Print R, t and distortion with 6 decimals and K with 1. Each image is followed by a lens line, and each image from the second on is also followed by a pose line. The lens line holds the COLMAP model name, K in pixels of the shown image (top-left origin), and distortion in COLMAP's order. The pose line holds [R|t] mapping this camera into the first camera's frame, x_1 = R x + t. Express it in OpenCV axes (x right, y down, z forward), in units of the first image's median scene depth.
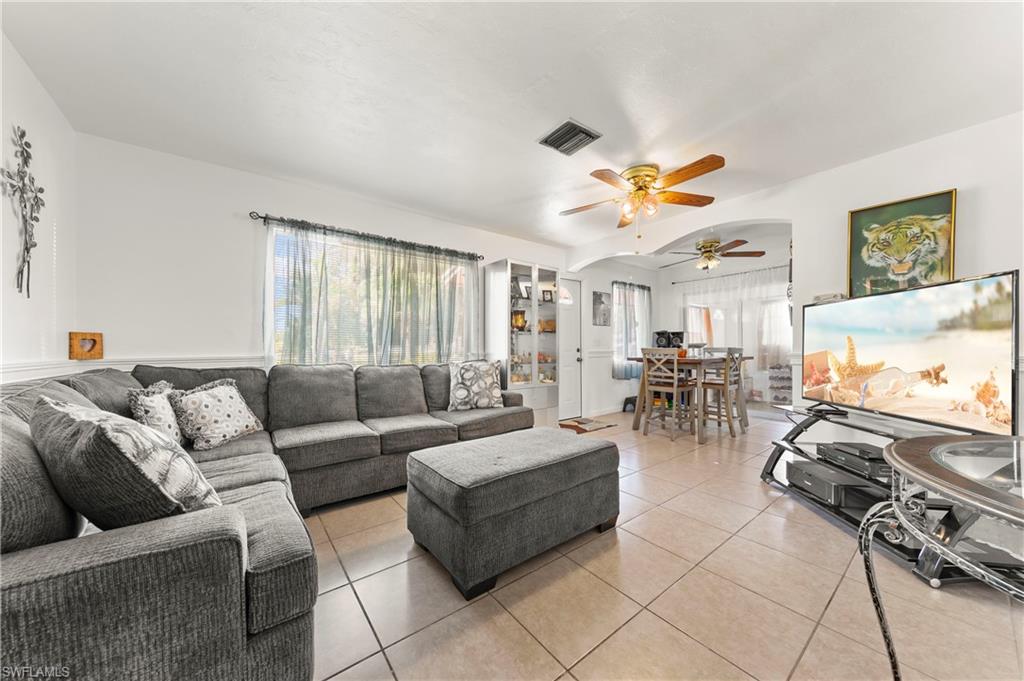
lens RADIAL K [[351.0, 0, 515.3], [0, 351.0, 345.1], [0, 0, 1]] dist [0.007211, -0.000149]
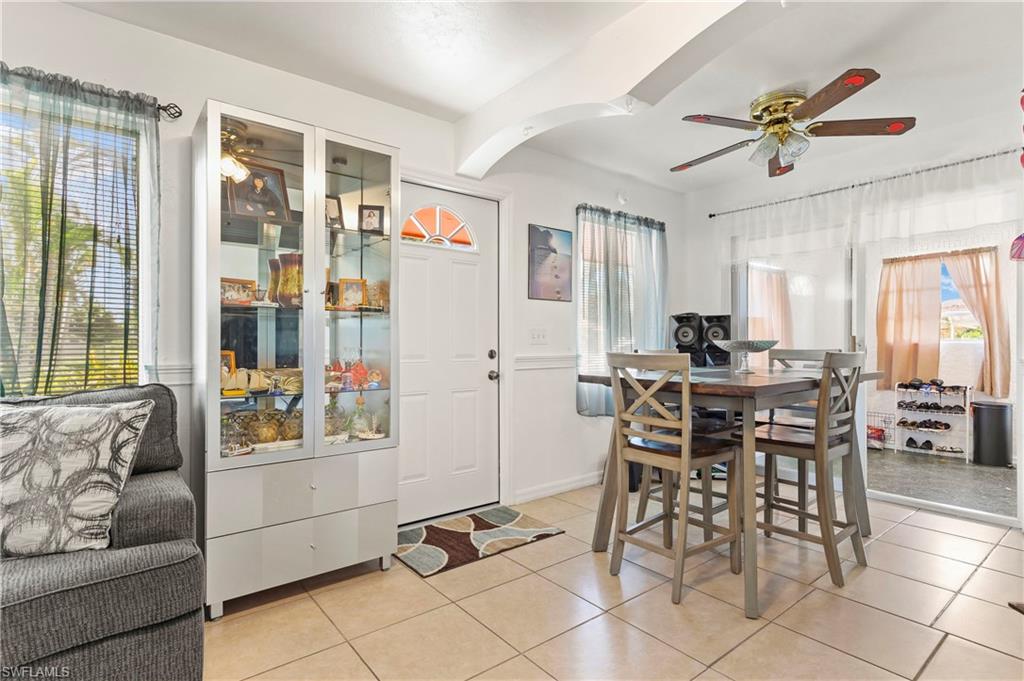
lens RADIAL K [[512.5, 0, 516.2], [0, 512.5, 342.6], [0, 0, 1]] dist [0.004086, -0.000695]
pose [[0.999924, 0.002162, 0.012135, 0.251098], [-0.002255, 0.999969, 0.007599, -0.007049], [-0.012118, -0.007626, 0.999897, 0.428289]]
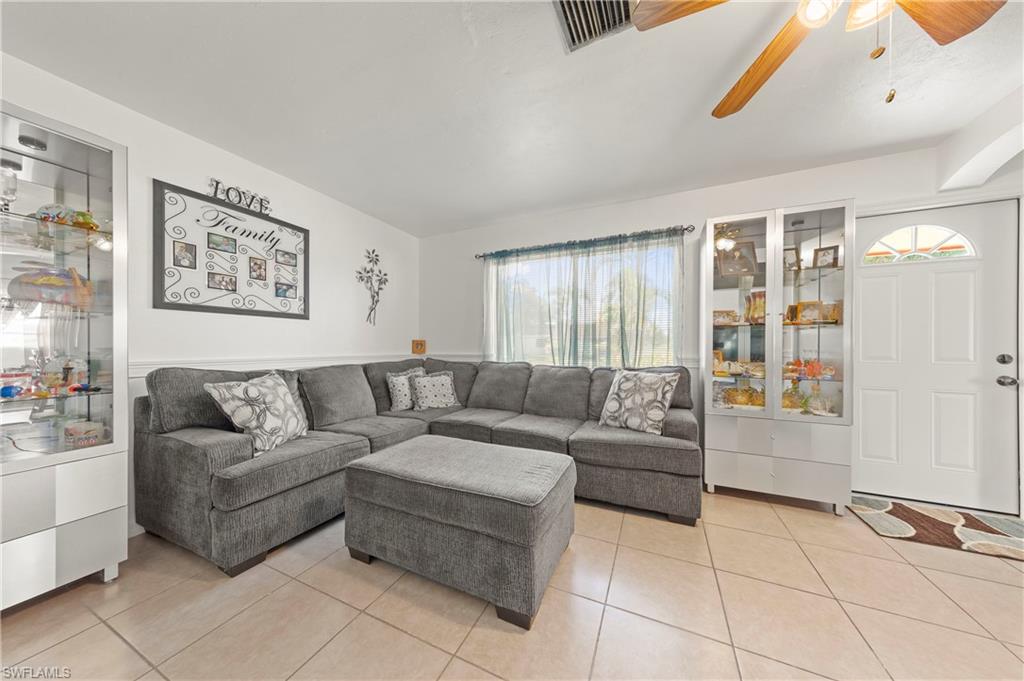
lens RADIAL K [[321.3, 0, 513.0], [0, 321.3, 345.3], [0, 0, 1]] dist [0.006695, -0.000358]
pose [[0.459655, 0.003142, -0.888092, 0.319541], [0.002444, 0.999985, 0.004803, -0.007733], [0.888094, -0.004378, 0.459641, 0.342608]]
